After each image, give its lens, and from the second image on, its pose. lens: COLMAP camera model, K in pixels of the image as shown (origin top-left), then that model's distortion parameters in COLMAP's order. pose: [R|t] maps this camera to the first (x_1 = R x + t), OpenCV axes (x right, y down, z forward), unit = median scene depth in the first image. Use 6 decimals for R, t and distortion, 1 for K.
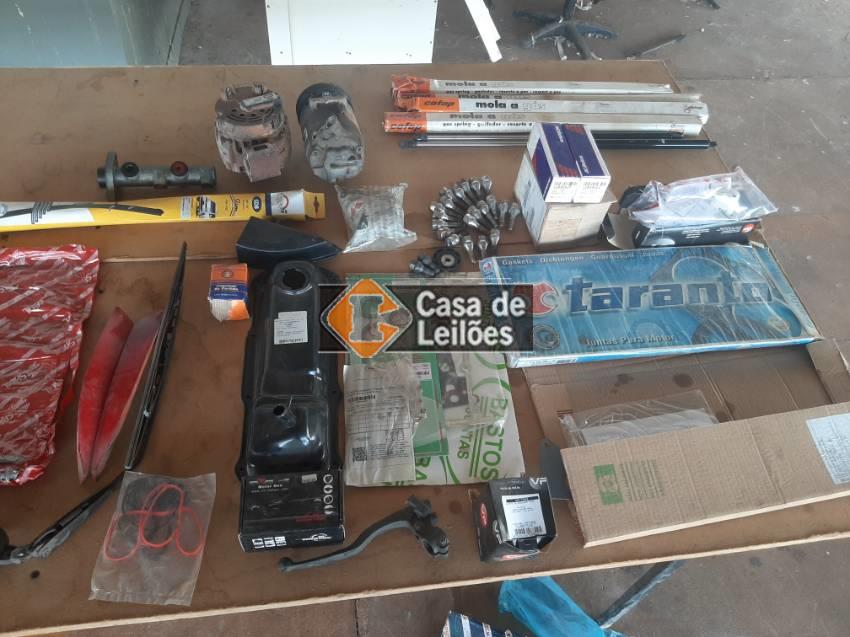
lens RADIAL K [[657.7, 0, 427.9], [0, 657.7, 328.4], [0, 0, 1]] dist [0.060778, -0.126515]
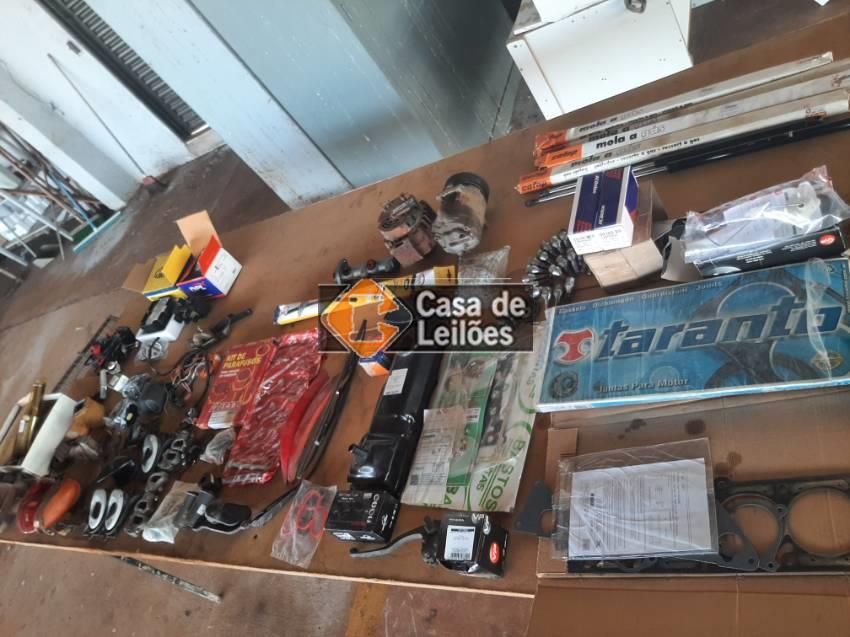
lens RADIAL K [[657.7, 0, 427.9], [0, 657.7, 328.4], [0, 0, 1]] dist [0.060778, -0.126515]
pose [[0.727478, -0.076447, -0.681859, 0.721375], [0.101457, 0.994835, -0.003292, -0.093786], [0.678589, -0.066784, 0.731476, 0.038767]]
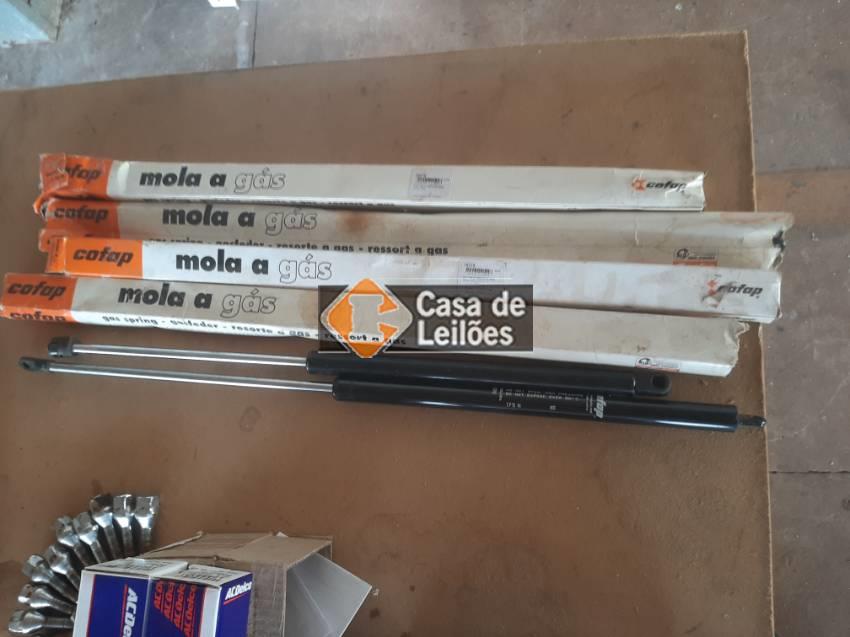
lens RADIAL K [[653.8, 0, 428.2], [0, 653.8, 342.4], [0, 0, 1]] dist [0.061633, -0.130678]
pose [[0.951293, 0.120759, -0.283652, 0.453951], [0.024149, 0.888073, 0.459069, -0.612584], [0.307340, -0.443559, 0.841901, 0.834575]]
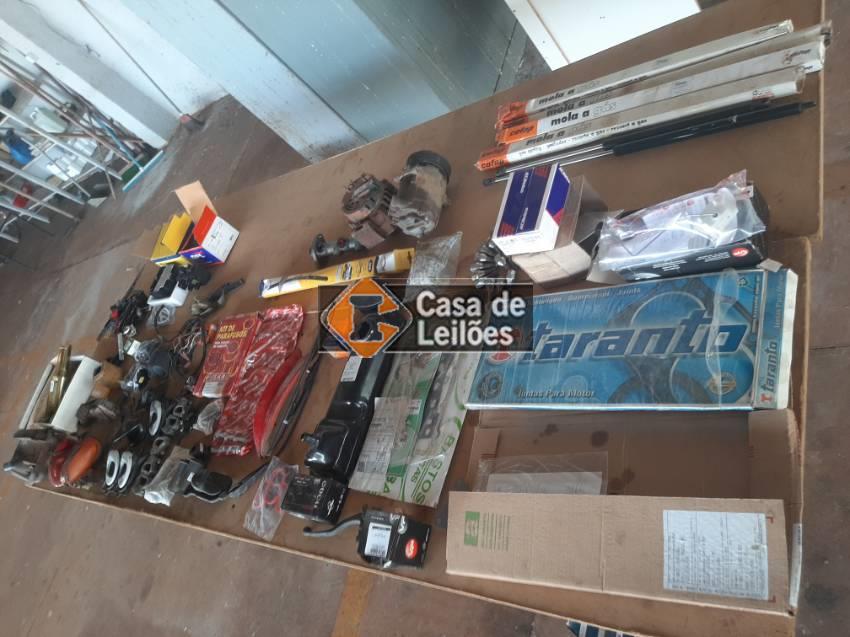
lens RADIAL K [[646.7, 0, 427.0], [0, 646.7, 331.1], [0, 0, 1]] dist [0.066987, -0.120794]
pose [[0.658089, 0.008847, -0.752888, 0.884498], [0.126411, 0.984440, 0.122062, -0.214926], [0.742253, -0.175500, 0.646730, 0.198601]]
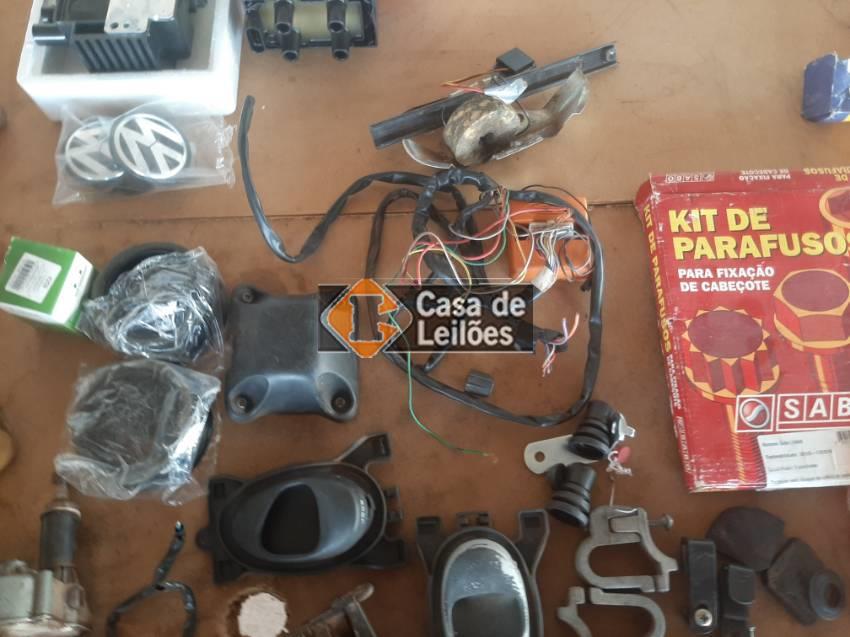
lens RADIAL K [[651.9, 0, 430.6], [0, 651.9, 326.5], [0, 0, 1]] dist [0.055453, -0.118170]
pose [[0.992135, 0.053380, -0.113220, -0.932772], [-0.017191, 0.954048, 0.299162, -0.140909], [0.123987, -0.294862, 0.947462, 0.432728]]
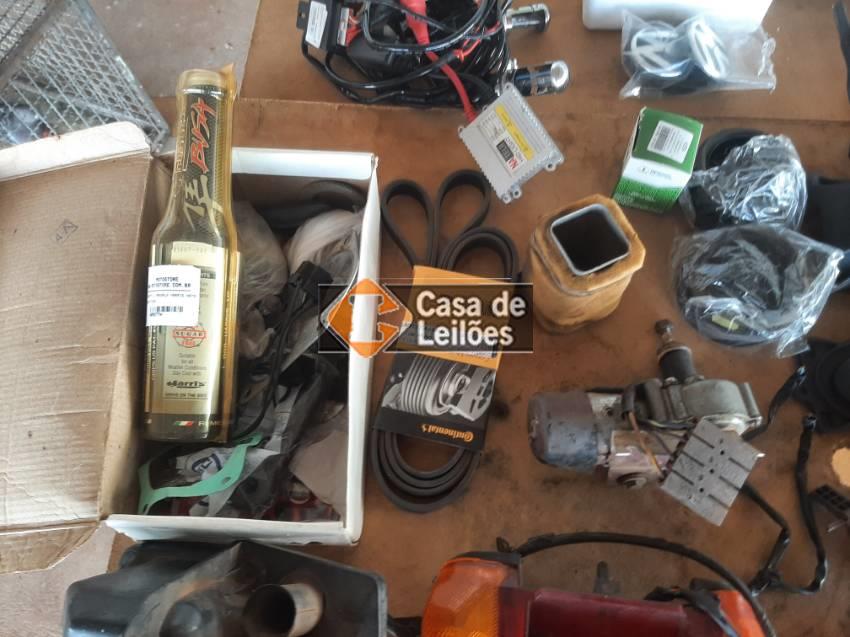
lens RADIAL K [[651.9, 0, 430.6], [0, 651.9, 326.5], [0, 0, 1]] dist [0.055453, -0.118170]
pose [[0.967694, 0.129454, -0.216356, -1.278097], [-0.068015, 0.960343, 0.270397, -0.030857], [0.242780, -0.246946, 0.938123, 0.291443]]
